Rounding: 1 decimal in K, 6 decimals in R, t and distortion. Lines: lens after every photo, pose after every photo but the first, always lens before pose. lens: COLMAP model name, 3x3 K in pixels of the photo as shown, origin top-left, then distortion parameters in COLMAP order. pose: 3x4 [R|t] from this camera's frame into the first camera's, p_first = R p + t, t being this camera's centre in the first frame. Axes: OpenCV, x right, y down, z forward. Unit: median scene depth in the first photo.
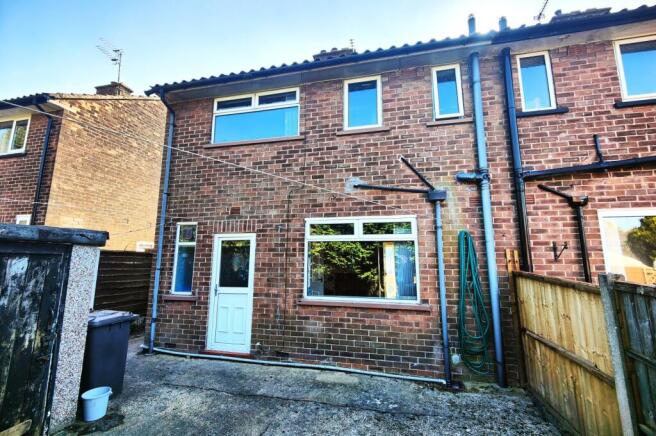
lens RADIAL K [[285.9, 0, 331.0], [0, 285.9, 216.1], [0, 0, 1]] dist [-0.002327, -0.000237]
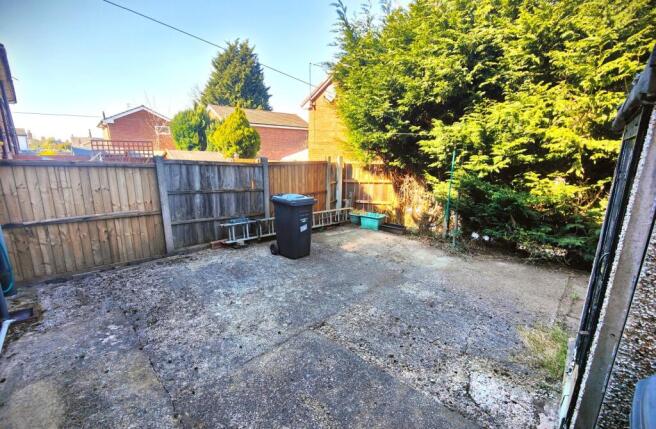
lens RADIAL K [[290.5, 0, 326.2], [0, 290.5, 216.5], [0, 0, 1]] dist [-0.000650, -0.000055]
pose [[-0.845107, -0.124339, 0.519936, -0.681869], [-0.093066, 0.991943, 0.085946, 0.228061], [-0.526434, 0.024245, -0.849870, 1.378536]]
